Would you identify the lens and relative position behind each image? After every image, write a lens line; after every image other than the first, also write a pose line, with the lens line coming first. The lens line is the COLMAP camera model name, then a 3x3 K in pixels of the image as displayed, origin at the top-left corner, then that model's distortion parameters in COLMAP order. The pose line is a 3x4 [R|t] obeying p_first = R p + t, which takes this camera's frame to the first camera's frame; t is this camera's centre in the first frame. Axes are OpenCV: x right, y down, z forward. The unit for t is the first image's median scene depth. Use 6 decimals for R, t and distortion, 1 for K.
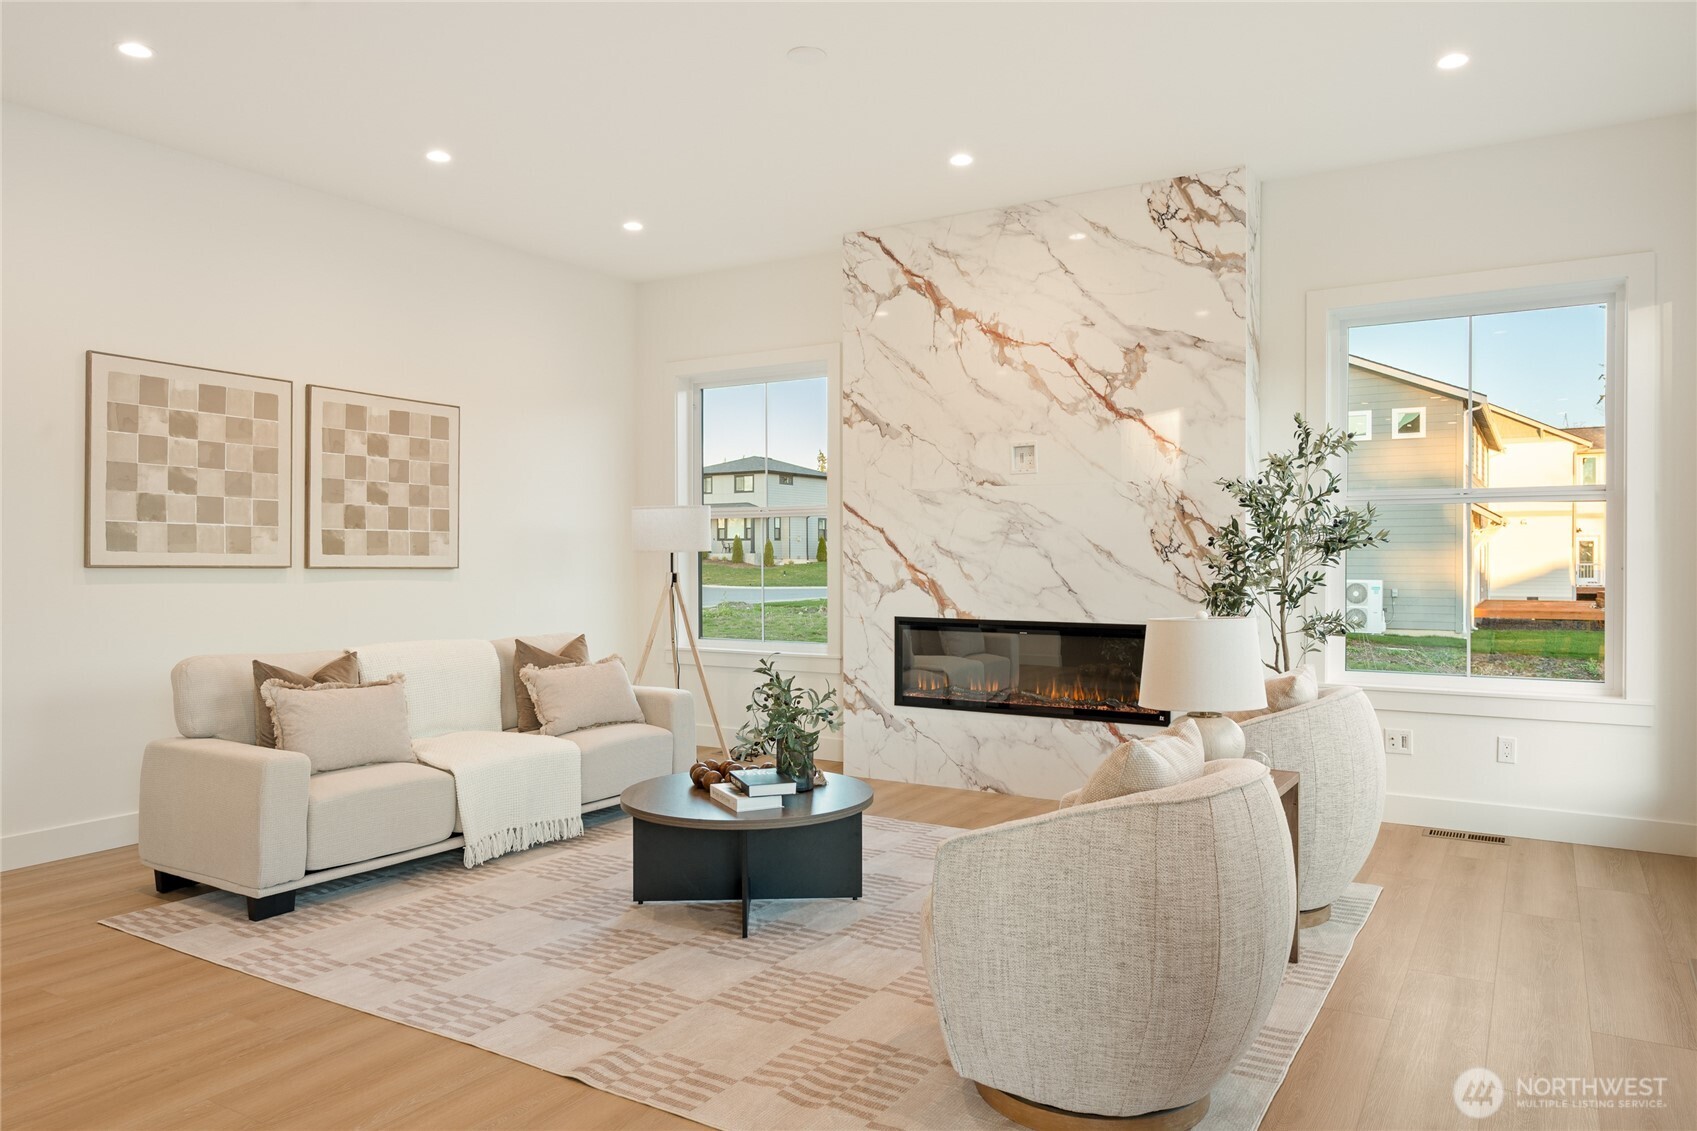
lens RADIAL K [[1132.6, 0, 847.8], [0, 1132.6, 574.5], [0, 0, 1]] dist [-0.000882, -0.000147]
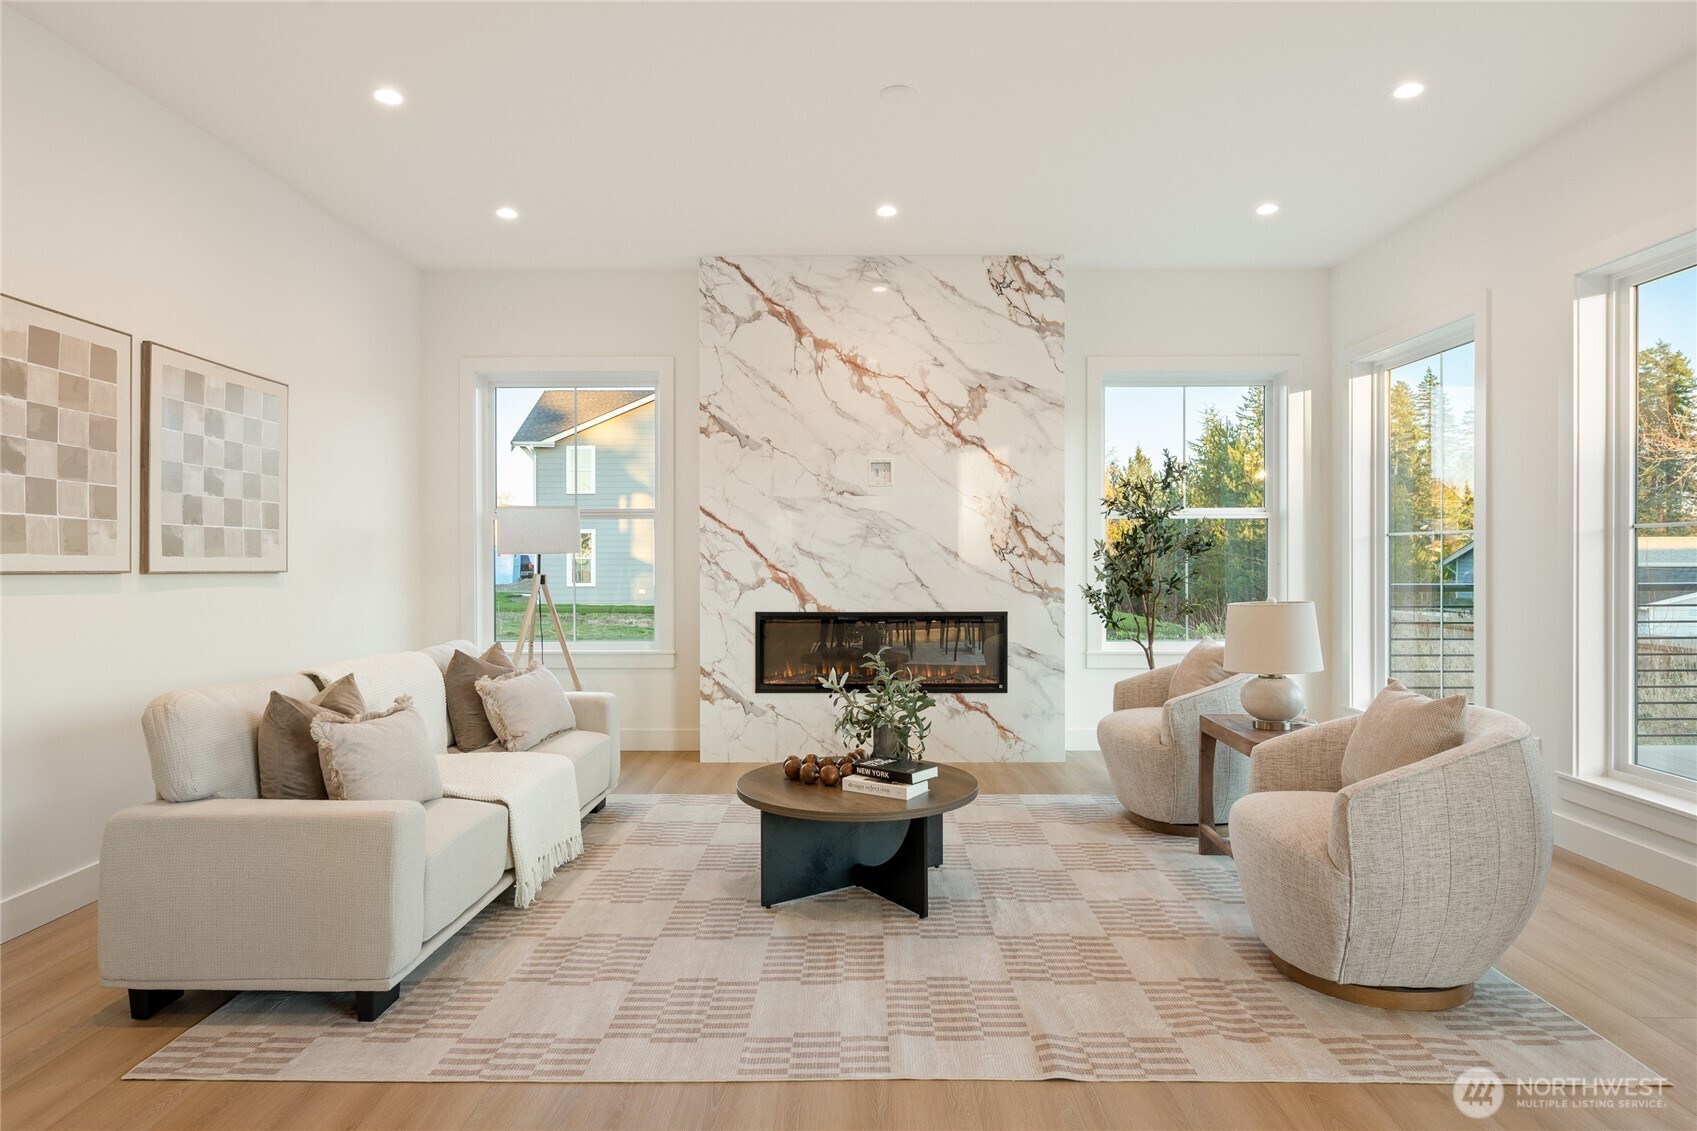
lens RADIAL K [[958.0, 0, 848.5], [0, 958.0, 565.5], [0, 0, 1]] dist [-0.001876, 0.000421]
pose [[0.857590, -0.006711, 0.514290, -0.414512], [0.010848, 0.999928, -0.005042, -0.002561], [-0.514220, 0.009903, 0.857601, 0.182975]]
